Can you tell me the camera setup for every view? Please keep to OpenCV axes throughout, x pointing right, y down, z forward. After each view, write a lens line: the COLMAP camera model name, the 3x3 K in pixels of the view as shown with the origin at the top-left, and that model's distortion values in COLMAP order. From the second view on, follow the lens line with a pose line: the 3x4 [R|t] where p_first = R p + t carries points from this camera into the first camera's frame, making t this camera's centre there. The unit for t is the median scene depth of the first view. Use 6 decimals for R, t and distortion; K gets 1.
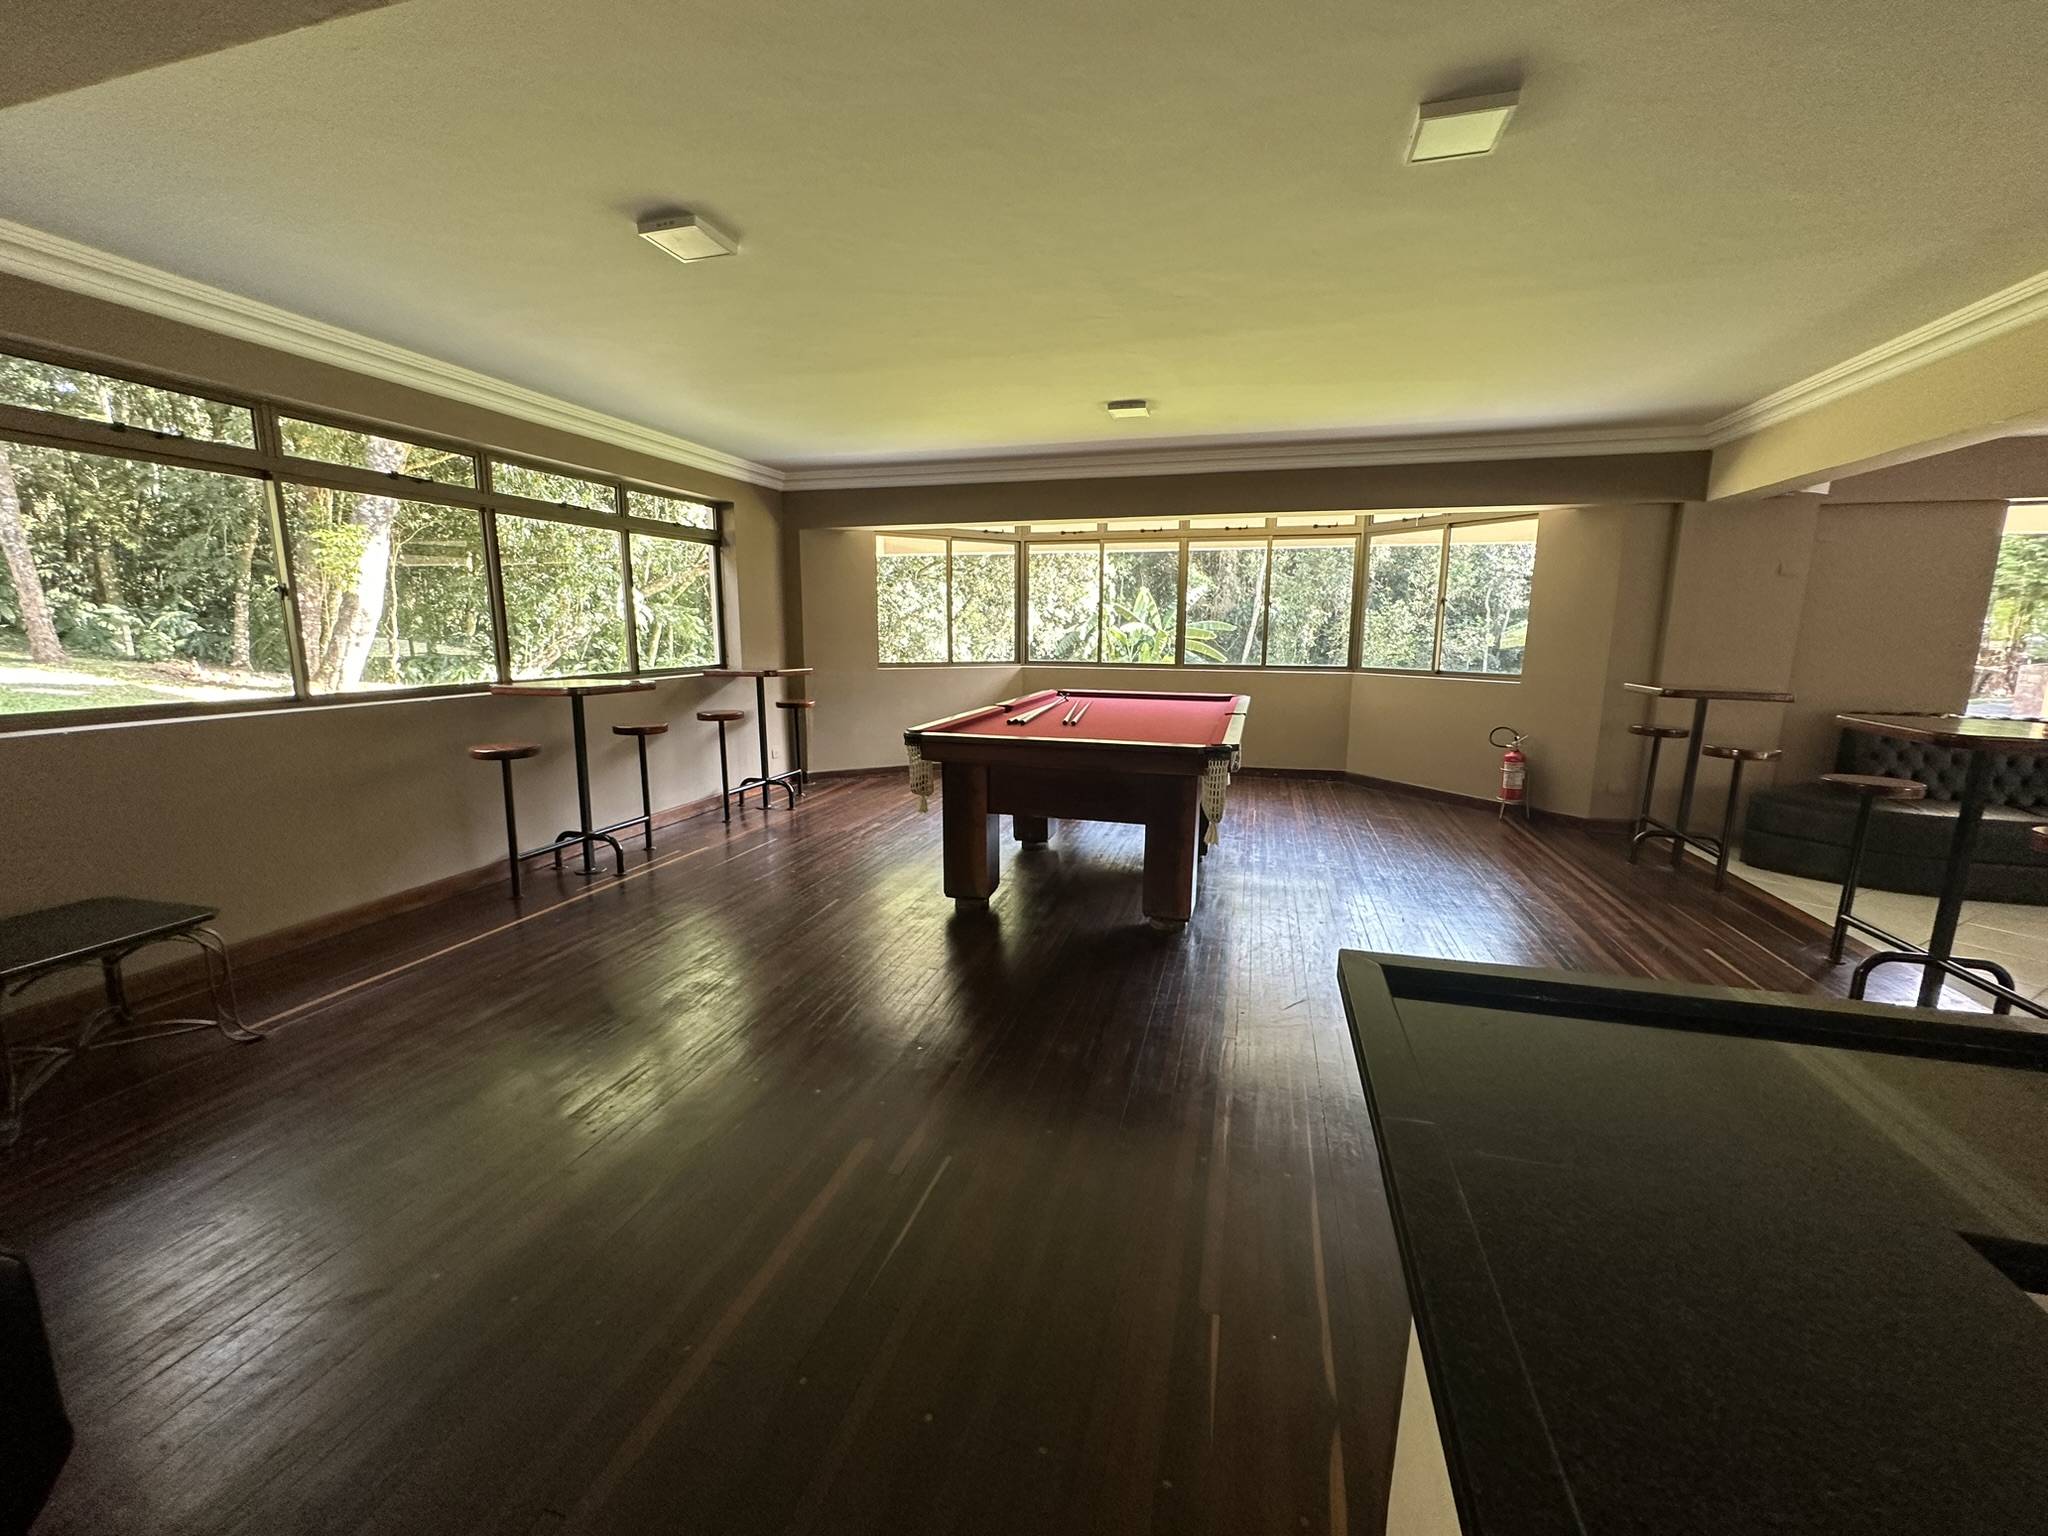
lens RADIAL K [[820.5, 0, 1025.3], [0, 820.5, 771.1], [0, 0, 1]] dist [-0.001580, 0.001002]
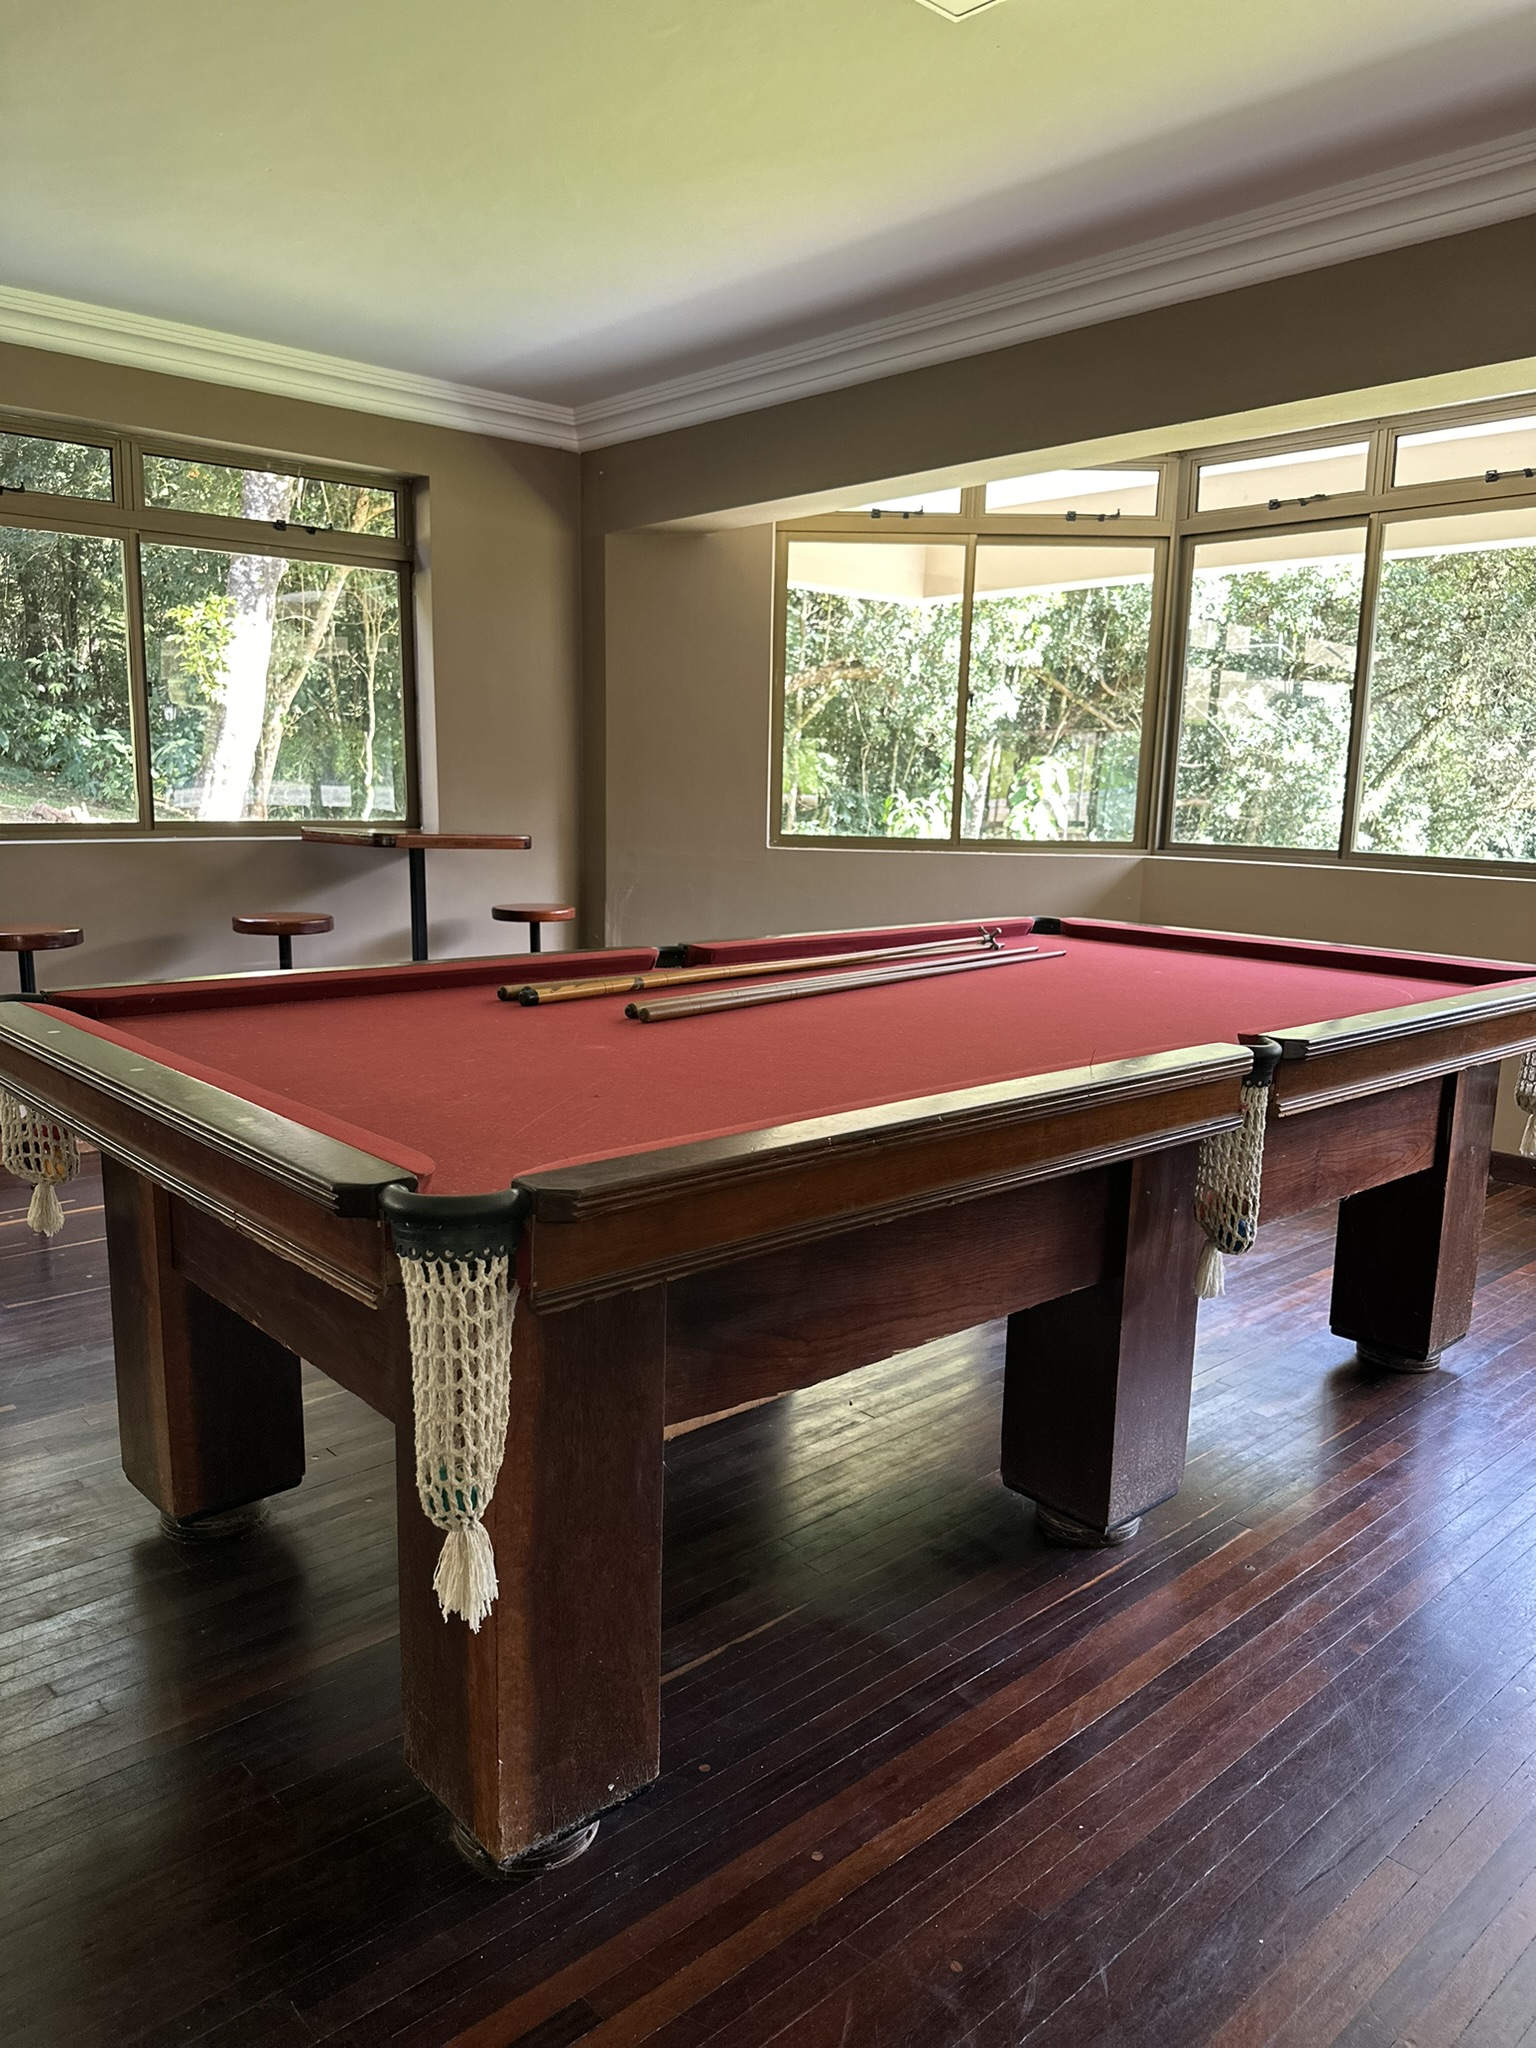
lens RADIAL K [[1456.6, 0, 775.4], [0, 1456.6, 1053.1], [0, 0, 1]] dist [0.012865, -0.009666]
pose [[0.850026, 0.110353, -0.515051, 0.257275], [-0.107258, 0.993584, 0.035866, -0.045498], [0.515704, 0.024756, 0.856409, 0.358446]]
